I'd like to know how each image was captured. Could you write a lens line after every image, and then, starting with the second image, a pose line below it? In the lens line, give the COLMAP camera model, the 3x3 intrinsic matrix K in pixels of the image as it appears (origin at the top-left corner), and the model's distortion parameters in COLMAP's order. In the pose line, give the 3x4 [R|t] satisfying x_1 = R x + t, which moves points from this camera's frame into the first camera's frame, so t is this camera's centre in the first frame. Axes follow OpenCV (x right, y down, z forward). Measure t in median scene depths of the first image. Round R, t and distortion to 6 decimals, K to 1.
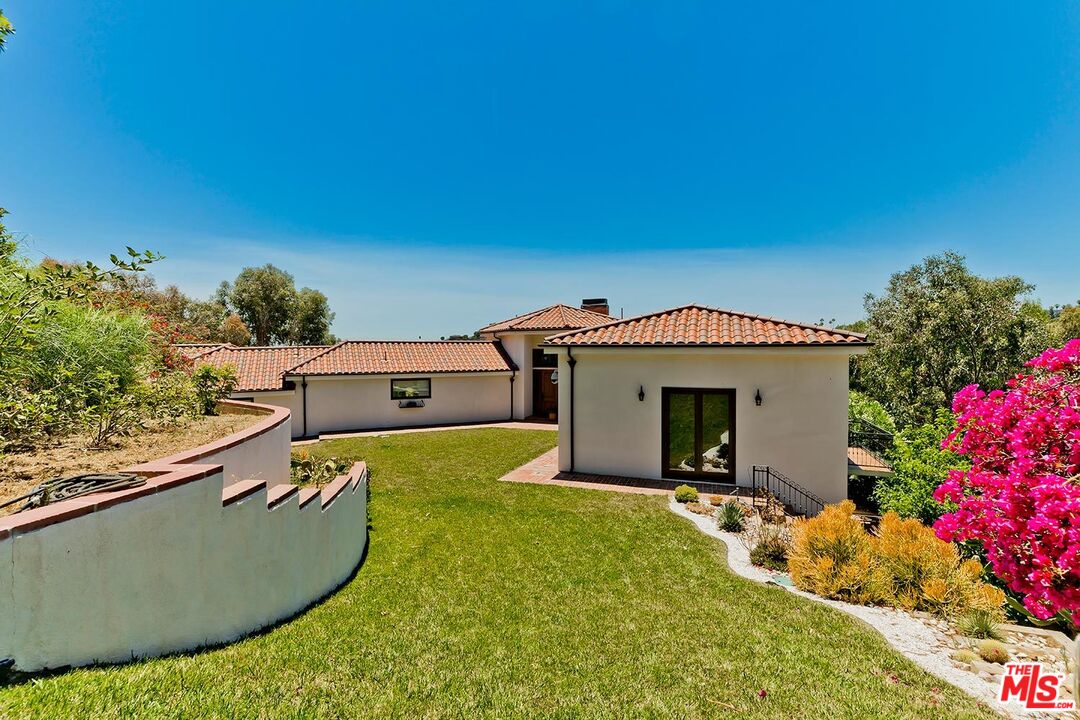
lens RADIAL K [[499.6, 0, 540.0], [0, 499.6, 360.0], [0, 0, 1]] dist [0.000027, 0.000719]
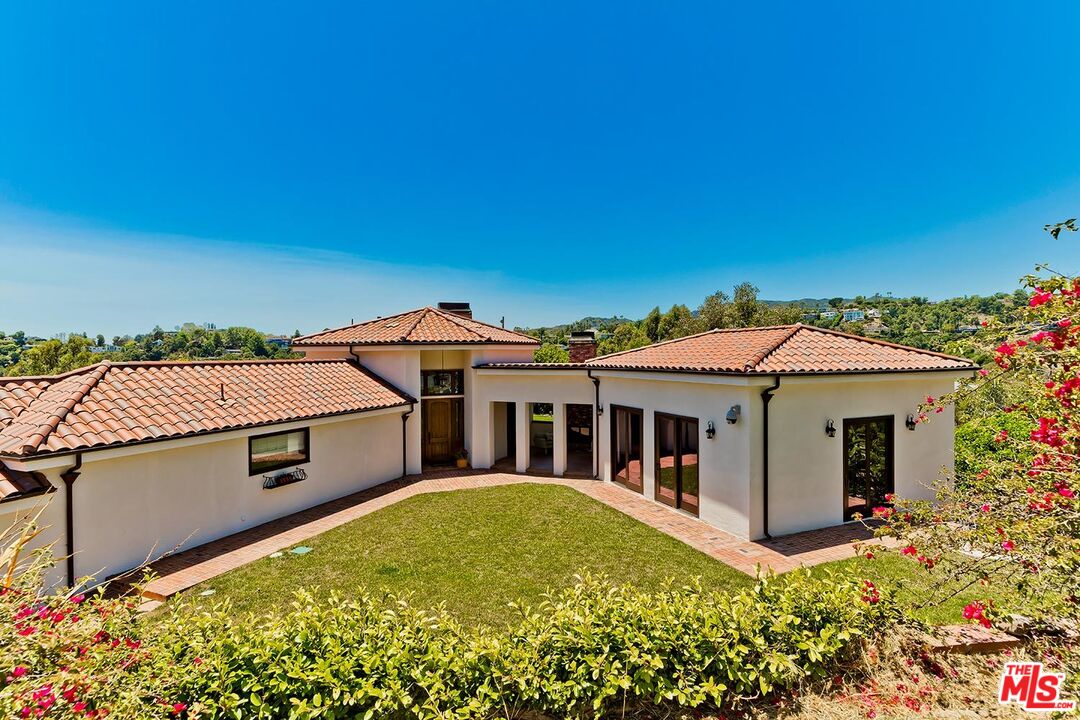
lens RADIAL K [[535.2, 0, 540.0], [0, 535.2, 360.0], [0, 0, 1]] dist [-0.000270, 0.000135]
pose [[0.733098, -0.011988, 0.680017, -0.661635], [0.021523, 0.999753, -0.005579, -0.047347], [-0.679782, 0.018726, 0.733175, 0.557681]]
